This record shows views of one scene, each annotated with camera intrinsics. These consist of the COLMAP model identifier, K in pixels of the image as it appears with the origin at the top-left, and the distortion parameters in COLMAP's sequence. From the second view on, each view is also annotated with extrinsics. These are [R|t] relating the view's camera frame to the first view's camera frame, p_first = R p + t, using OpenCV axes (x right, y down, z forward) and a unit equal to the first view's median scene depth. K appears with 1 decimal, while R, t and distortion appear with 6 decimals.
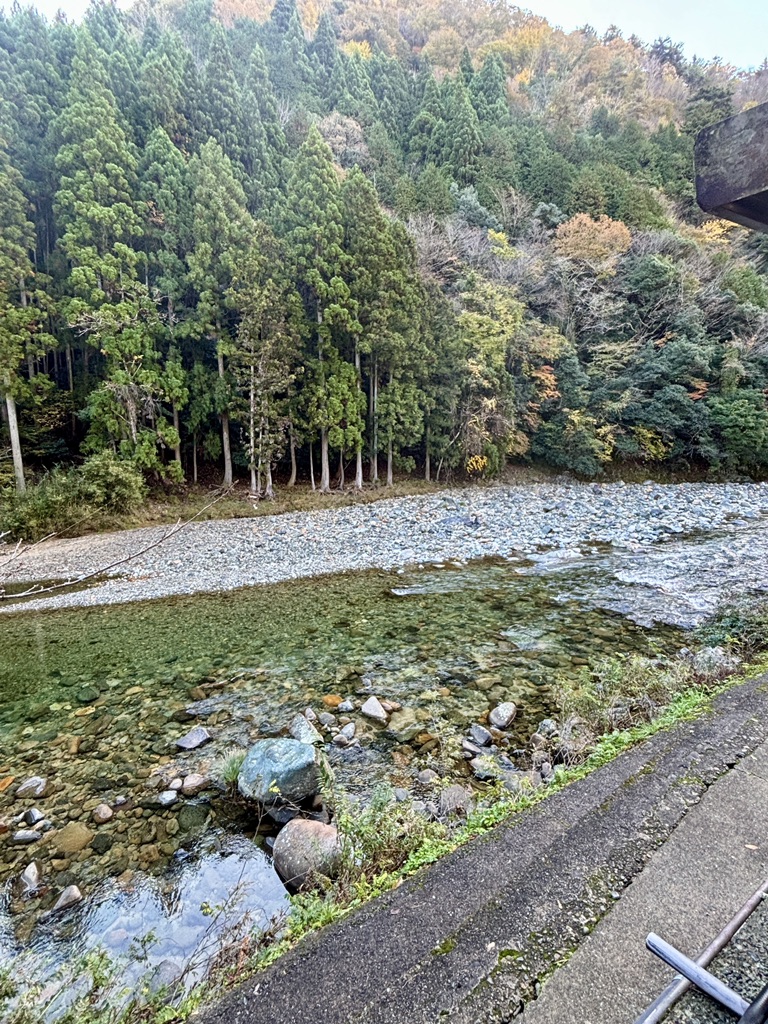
lens RADIAL K [[517.8, 0, 384.7], [0, 517.8, 528.2], [0, 0, 1]] dist [-0.010818, -0.000008]
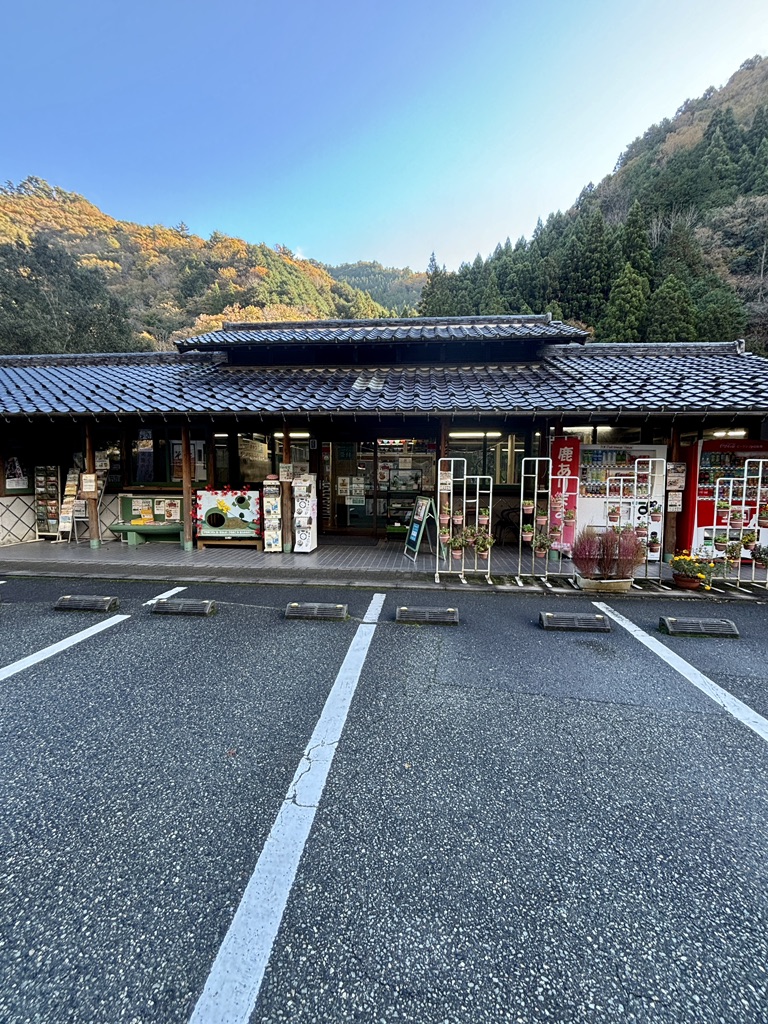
lens RADIAL K [[409.7, 0, 384.0], [0, 409.7, 512.0], [0, 0, 1]] dist [0.001830, 0.000030]
pose [[0.583584, 0.100635, -0.805793, 0.284941], [-0.169181, 0.985585, 0.000562, 0.011540], [0.794234, 0.135997, 0.592197, -0.083808]]
